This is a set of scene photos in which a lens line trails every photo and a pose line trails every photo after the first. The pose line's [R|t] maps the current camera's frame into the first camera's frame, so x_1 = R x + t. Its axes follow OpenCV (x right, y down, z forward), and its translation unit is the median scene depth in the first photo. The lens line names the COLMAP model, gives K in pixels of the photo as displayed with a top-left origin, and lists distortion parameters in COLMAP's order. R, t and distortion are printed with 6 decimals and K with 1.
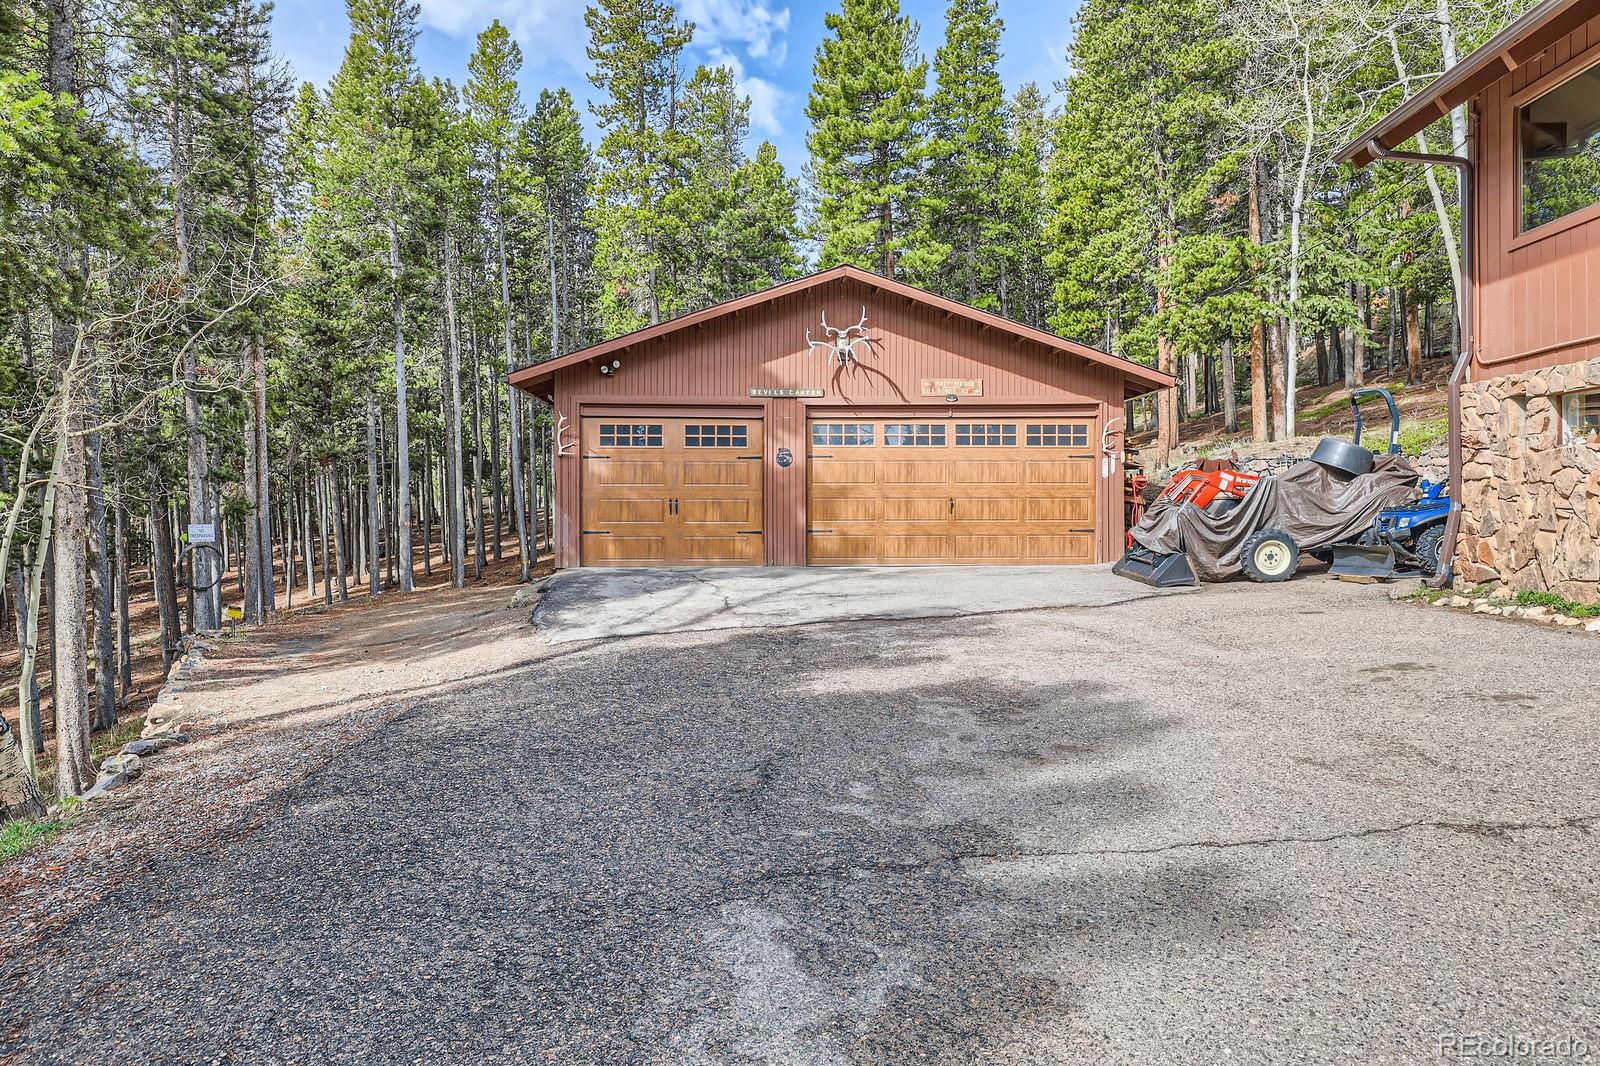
lens RADIAL K [[1038.6, 0, 799.0], [0, 1038.6, 521.3], [0, 0, 1]] dist [-0.005757, -0.000253]
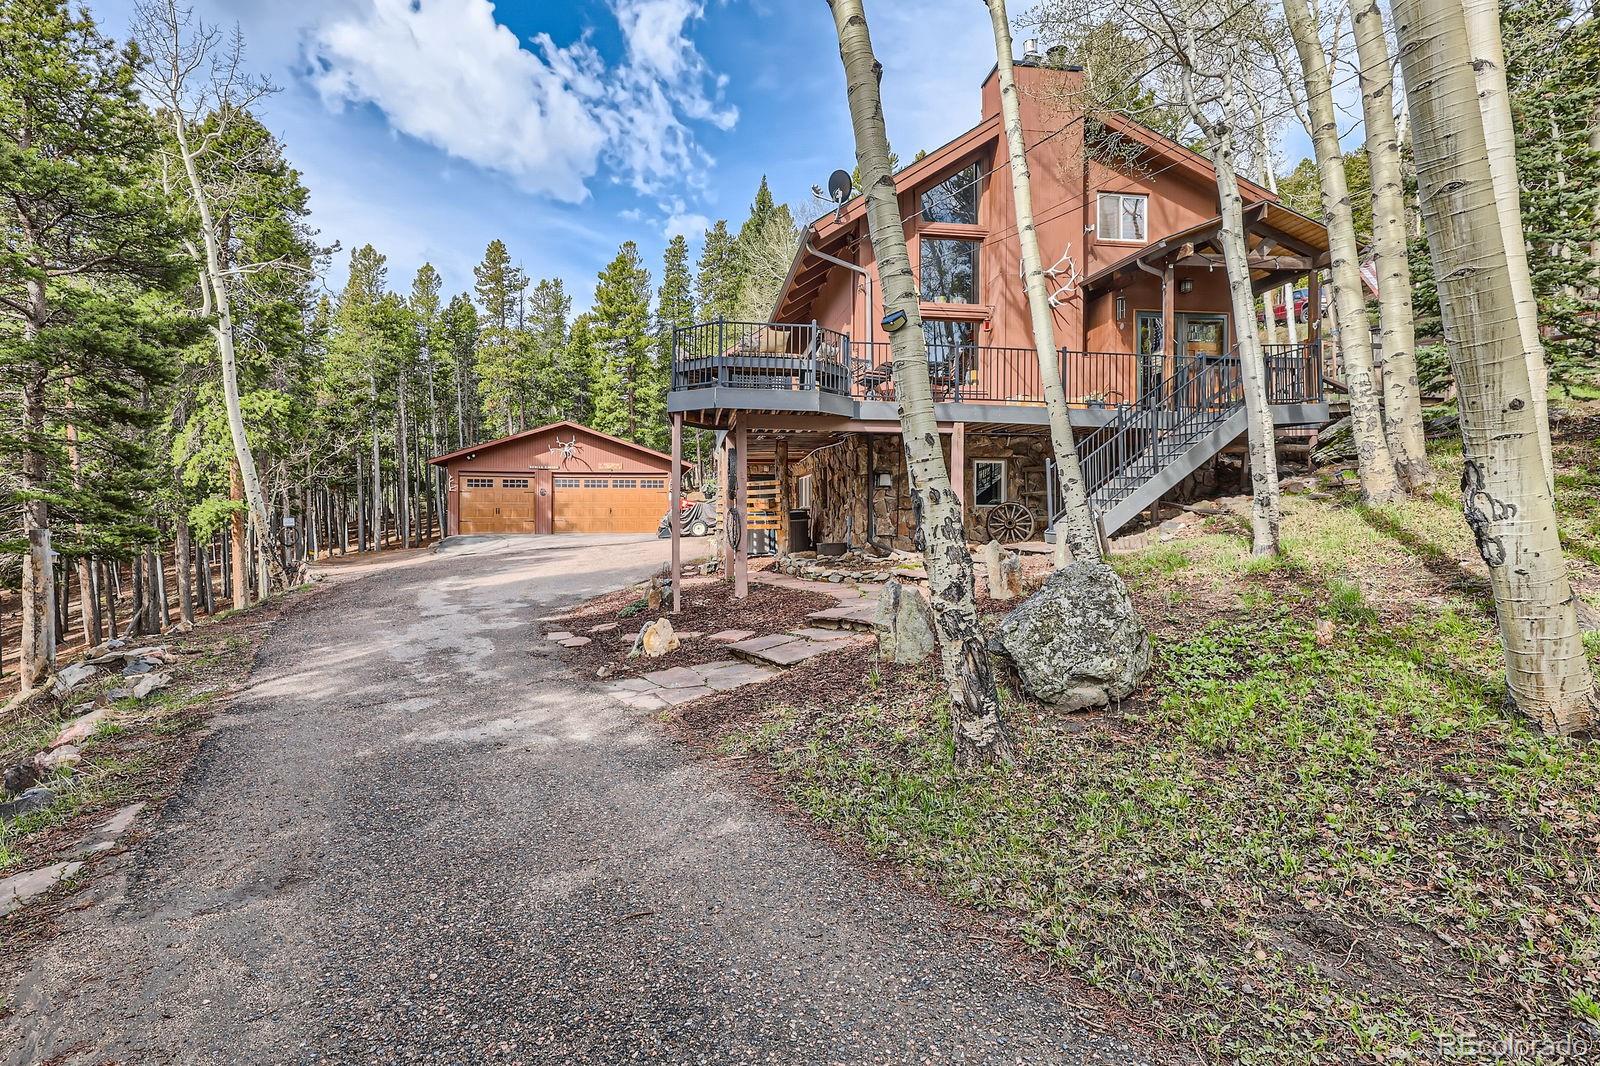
lens RADIAL K [[738.0, 0, 805.5], [0, 738.0, 509.6], [0, 0, 1]] dist [-0.000451, -0.000223]
pose [[0.983492, 0.001423, 0.180945, 0.293385], [0.000403, 0.999949, -0.010054, 0.000890], [-0.180950, 0.009961, 0.983442, -0.919488]]
